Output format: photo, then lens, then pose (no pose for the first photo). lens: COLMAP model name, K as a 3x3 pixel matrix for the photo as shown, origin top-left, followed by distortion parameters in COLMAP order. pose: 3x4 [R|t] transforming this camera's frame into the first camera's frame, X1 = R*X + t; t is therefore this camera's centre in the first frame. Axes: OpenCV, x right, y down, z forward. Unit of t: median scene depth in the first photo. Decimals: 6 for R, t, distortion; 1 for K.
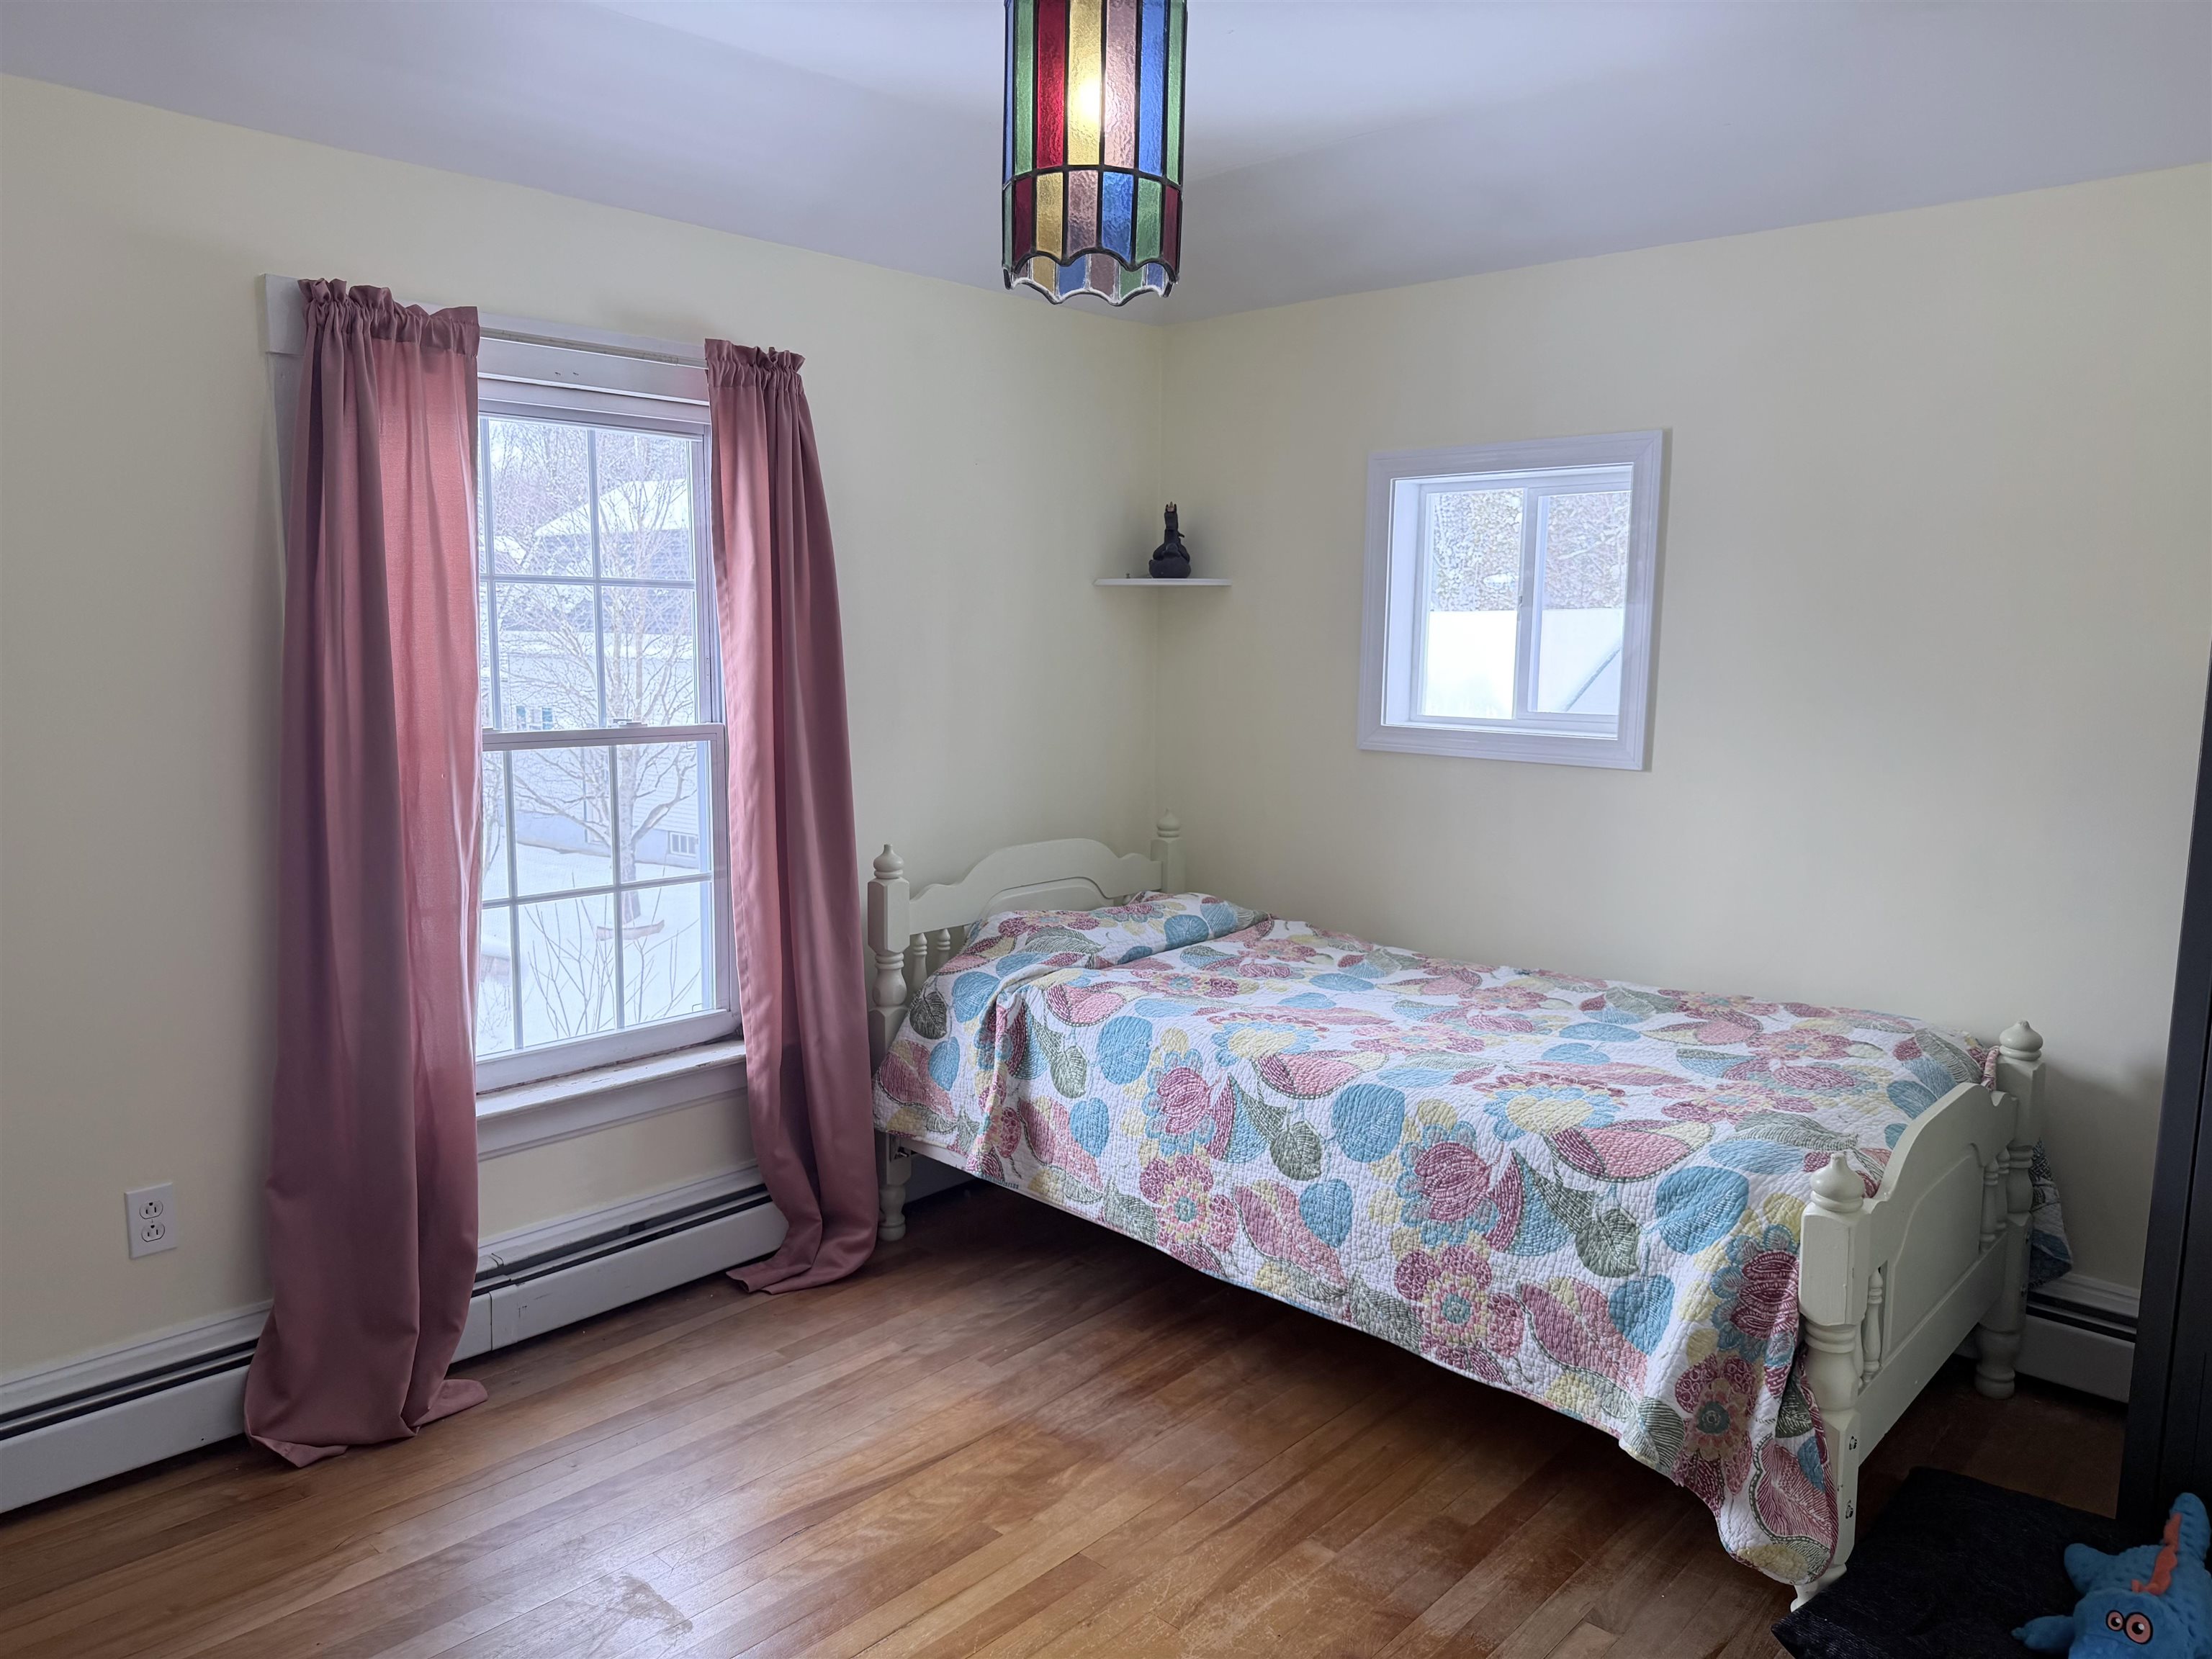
lens RADIAL K [[1562.4, 0, 1100.3], [0, 1562.4, 838.7], [0, 0, 1]] dist [0.102128, -0.137948]
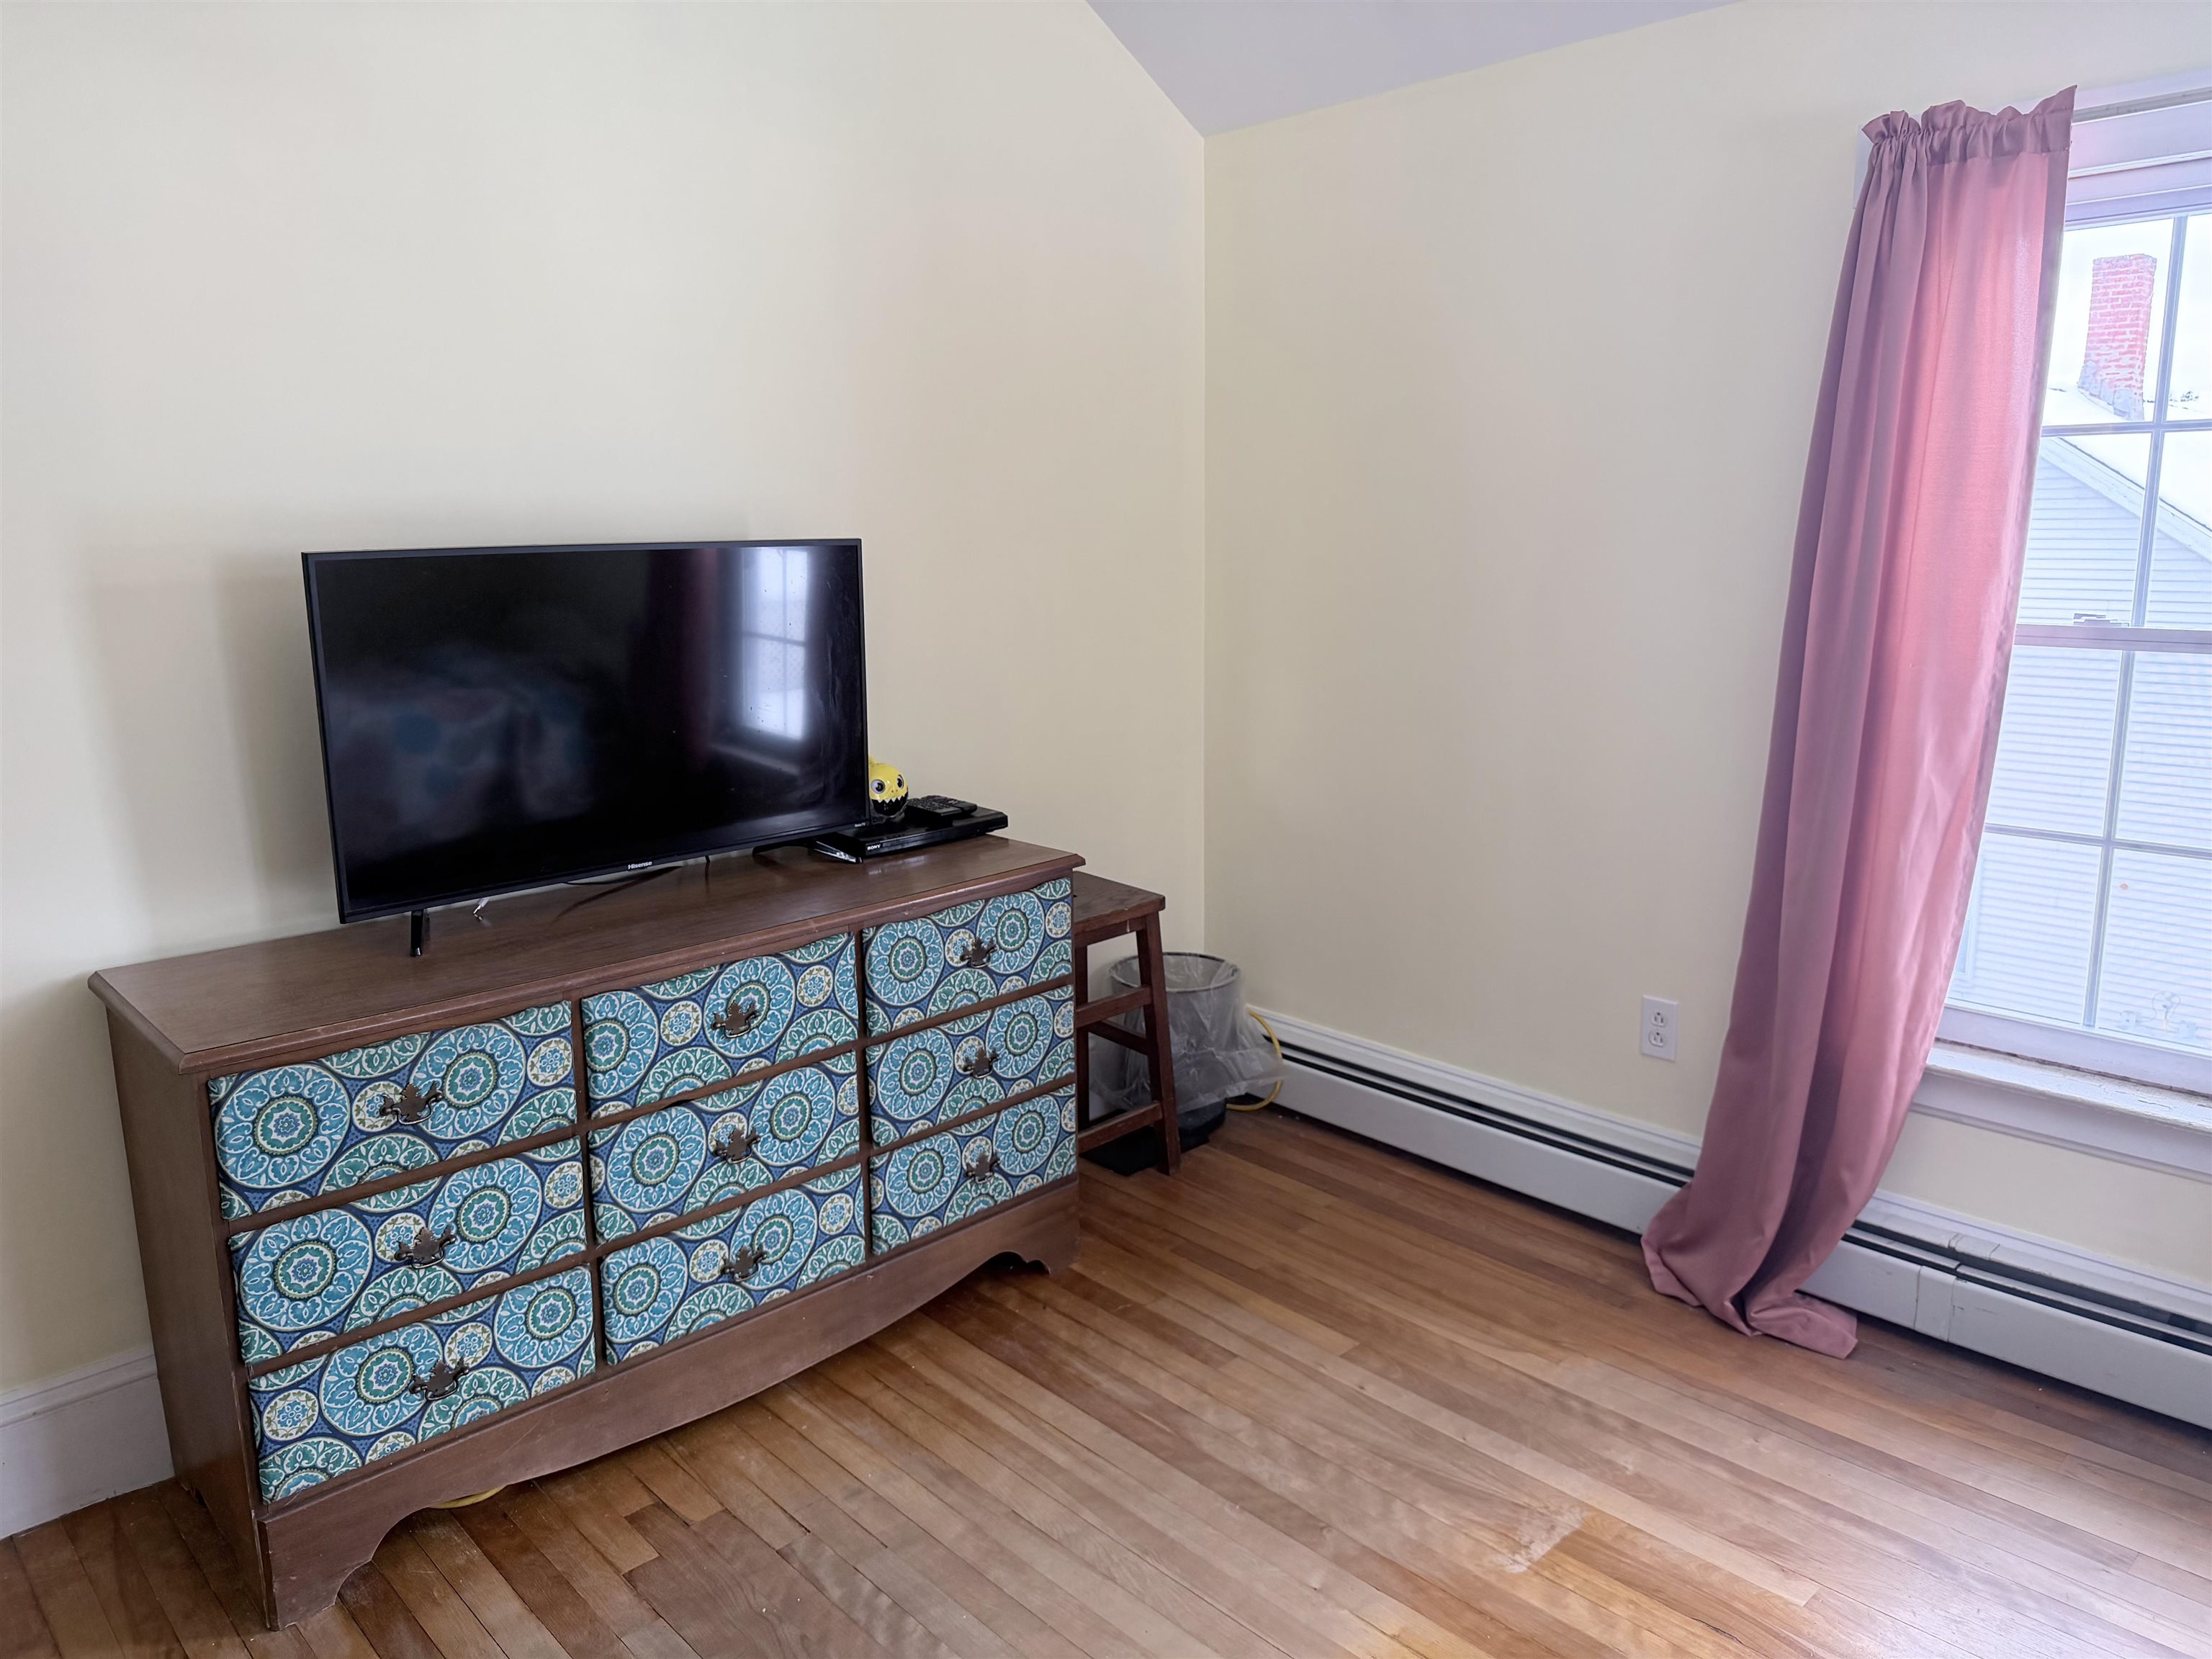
lens RADIAL K [[1551.2, 0, 1106.1], [0, 1551.2, 803.2], [0, 0, 1]] dist [0.028850, -0.048219]
pose [[-0.069437, 0.171053, -0.982812, 0.465412], [-0.114266, 0.977342, 0.178174, -0.066295], [0.991021, 0.124674, -0.048318, 0.599823]]
